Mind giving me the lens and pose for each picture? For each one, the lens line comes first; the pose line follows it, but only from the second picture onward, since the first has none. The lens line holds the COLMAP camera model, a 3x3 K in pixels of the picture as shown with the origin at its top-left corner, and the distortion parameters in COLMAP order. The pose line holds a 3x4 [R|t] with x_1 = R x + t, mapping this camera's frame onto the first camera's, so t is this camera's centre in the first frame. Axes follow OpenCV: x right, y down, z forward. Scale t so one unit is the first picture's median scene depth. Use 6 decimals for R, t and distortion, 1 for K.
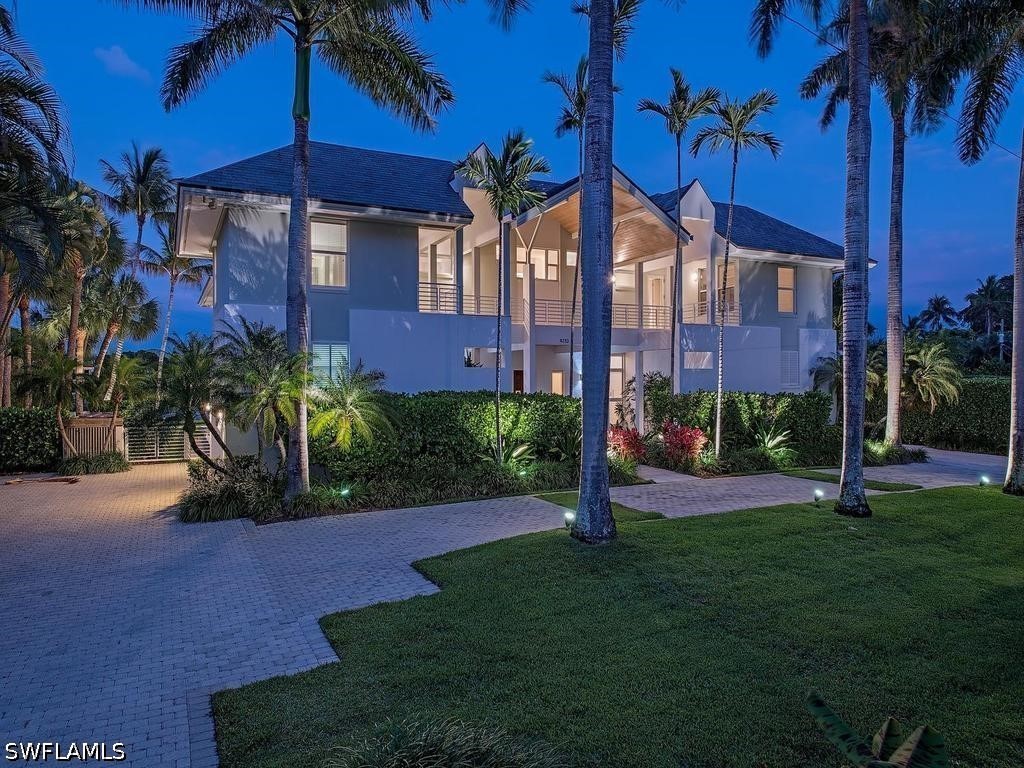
lens RADIAL K [[708.6, 0, 512.1], [0, 708.6, 384.7], [0, 0, 1]] dist [0.002030, 0.001501]
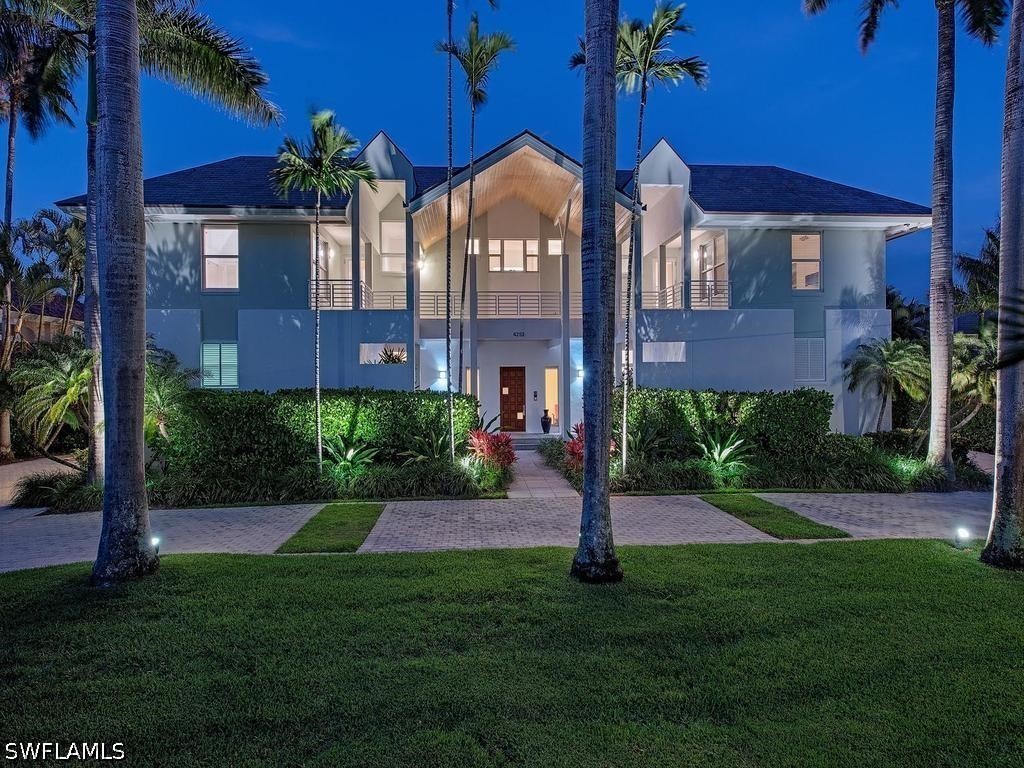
lens RADIAL K [[601.4, 0, 512.2], [0, 601.4, 381.6], [0, 0, 1]] dist [0.002199, -0.000643]
pose [[0.919792, -0.003113, -0.392394, 0.385519], [0.002893, 0.999995, -0.001152, 0.000995], [0.392396, -0.000076, 0.919797, 0.275370]]
